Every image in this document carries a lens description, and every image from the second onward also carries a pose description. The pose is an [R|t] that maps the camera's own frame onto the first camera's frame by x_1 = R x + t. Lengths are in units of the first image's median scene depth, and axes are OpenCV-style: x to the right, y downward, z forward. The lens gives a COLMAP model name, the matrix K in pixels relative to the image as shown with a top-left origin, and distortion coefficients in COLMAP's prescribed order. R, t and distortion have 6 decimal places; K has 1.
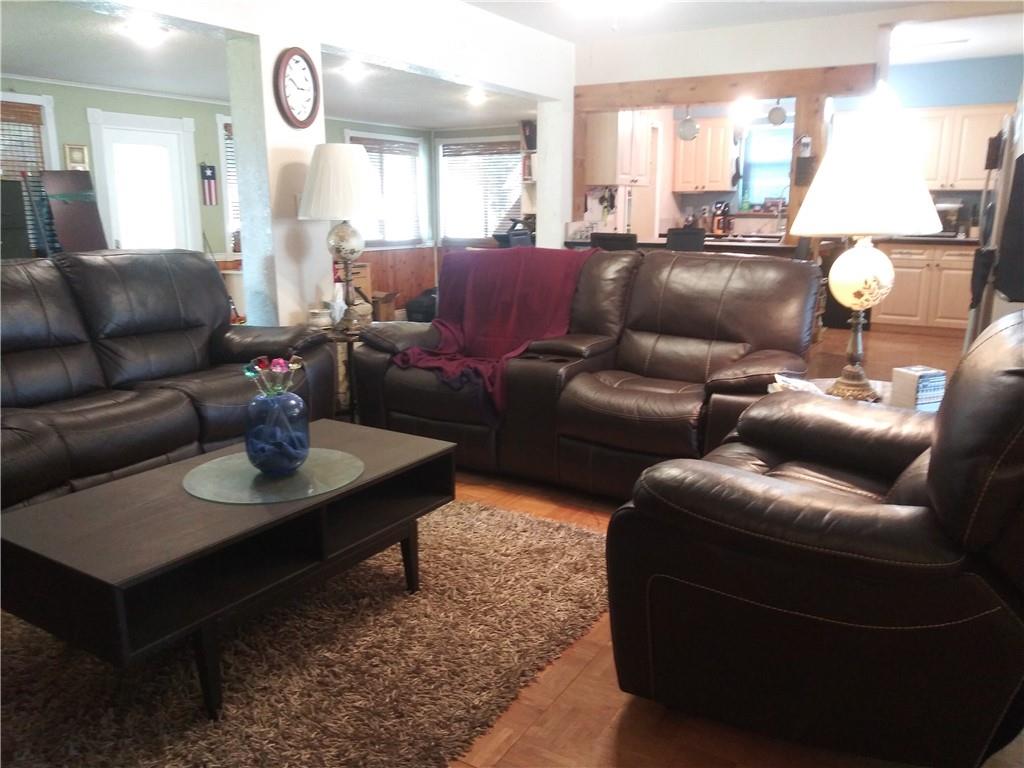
lens RADIAL K [[805.5, 0, 509.5], [0, 805.5, 384.9], [0, 0, 1]] dist [-0.011951, -0.021910]
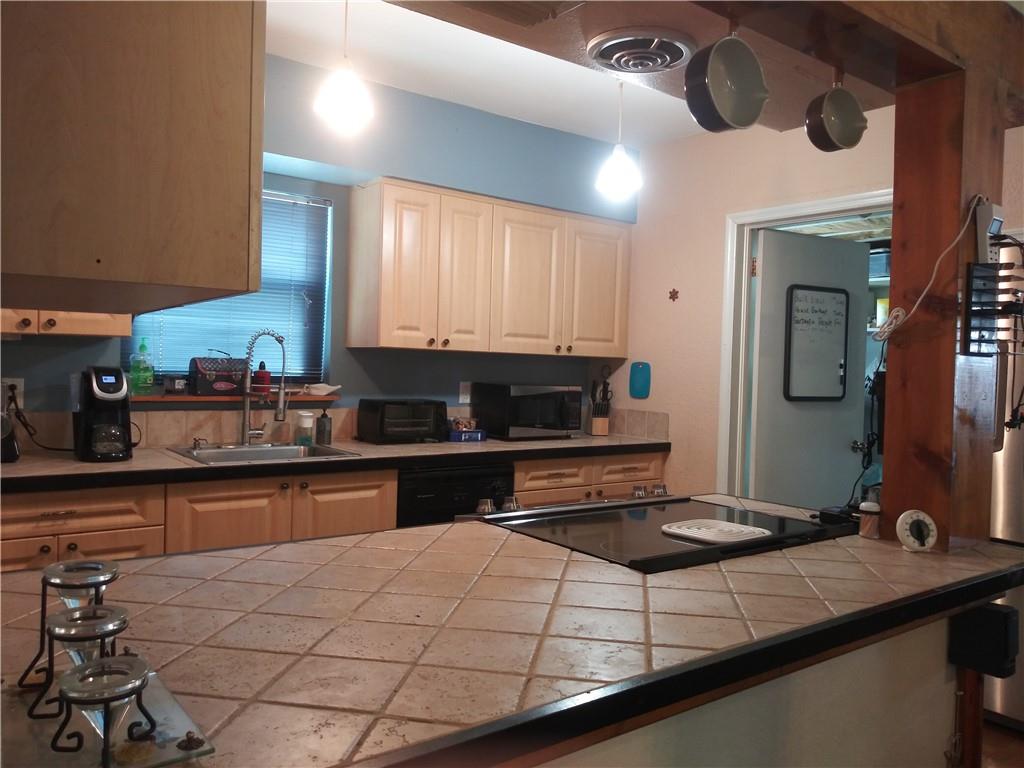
lens RADIAL K [[805.5, 0, 512.3], [0, 805.5, 386.2], [0, 0, 1]] dist [-0.011951, -0.021910]
pose [[0.361730, -0.014546, 0.932169, 0.005099], [0.175626, 0.983039, -0.052812, -0.178424], [-0.915591, 0.182817, 0.358150, 0.746876]]
